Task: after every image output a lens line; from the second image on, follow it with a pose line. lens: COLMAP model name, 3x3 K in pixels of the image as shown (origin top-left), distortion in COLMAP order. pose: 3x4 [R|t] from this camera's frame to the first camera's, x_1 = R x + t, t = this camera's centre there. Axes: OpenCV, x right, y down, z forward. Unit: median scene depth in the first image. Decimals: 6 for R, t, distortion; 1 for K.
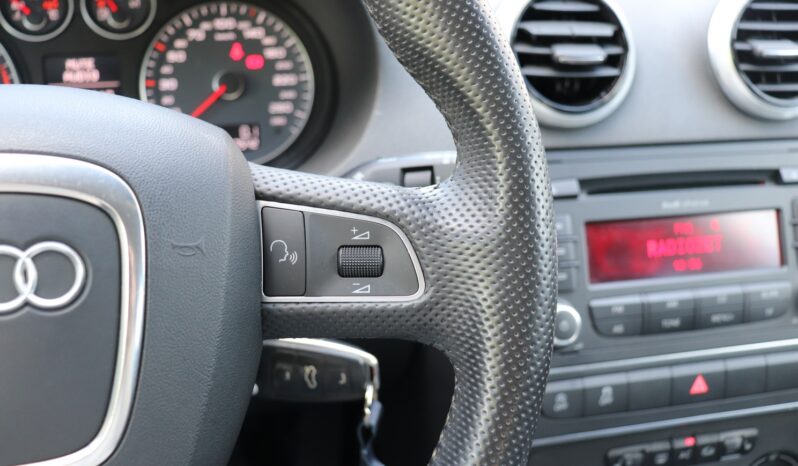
lens RADIAL K [[818.9, 0, 383.0], [0, 818.9, 231.8], [0, 0, 1]] dist [-0.102451, 0.190335]
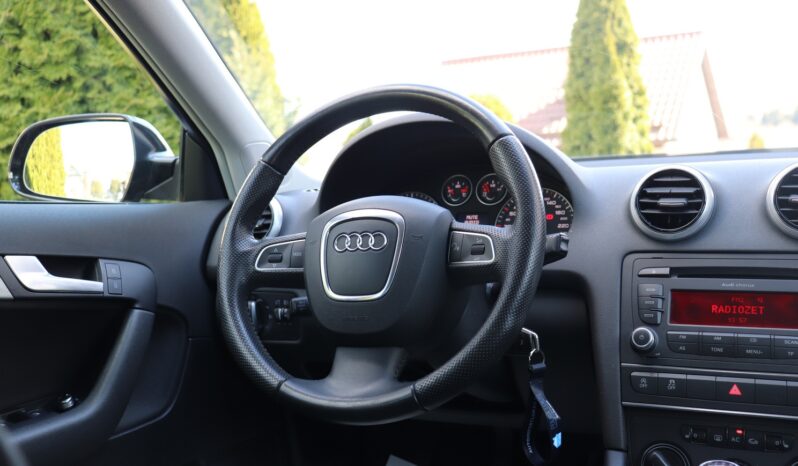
lens RADIAL K [[874.5, 0, 399.0], [0, 874.5, 233.0], [0, 0, 1]] dist [-0.092372, 0.216773]
pose [[0.767078, -0.005249, -0.641533, 1.011234], [-0.186279, 0.955064, -0.230548, 0.422994], [0.613915, 0.296353, 0.731631, -0.836031]]
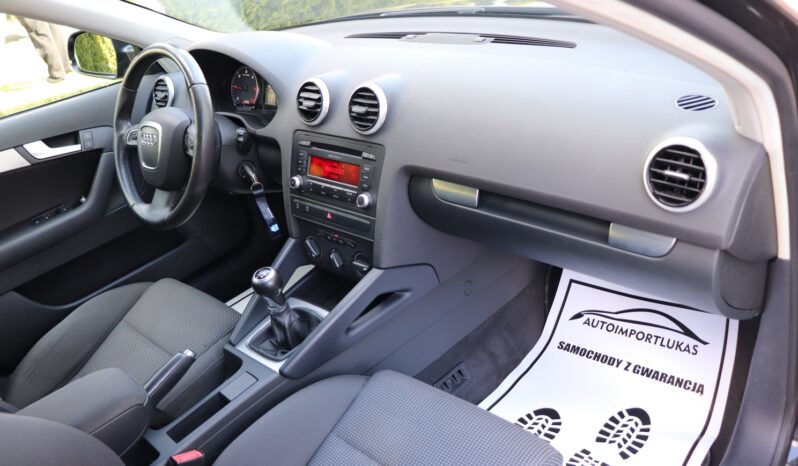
lens RADIAL K [[660.6, 0, 388.8], [0, 660.6, 235.9], [0, 0, 1]] dist [-0.170013, 0.145944]
pose [[0.543068, 0.307536, -0.781344, 2.493241], [-0.136207, 0.950456, 0.279429, -0.466644], [0.828568, -0.045324, 0.558051, -0.208884]]
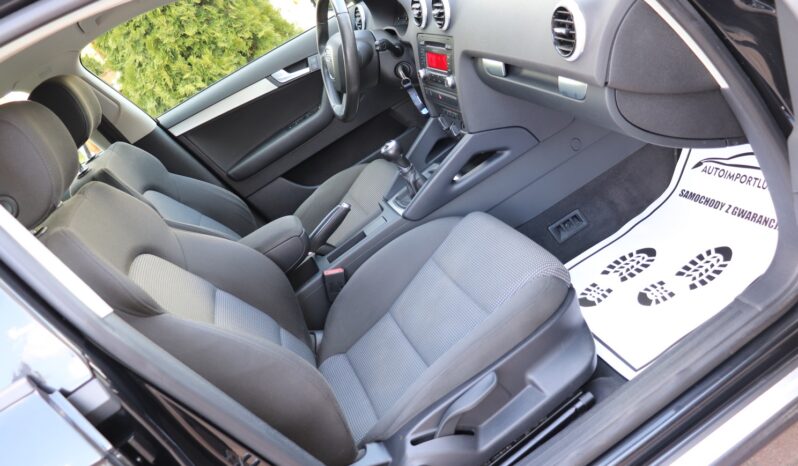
lens RADIAL K [[660.6, 0, 388.8], [0, 660.6, 235.9], [0, 0, 1]] dist [-0.170013, 0.145944]
pose [[0.073378, 0.424942, -0.902242, 3.564404], [0.134379, 0.892218, 0.431150, -0.619873], [0.988209, -0.152879, 0.008366, 0.622580]]
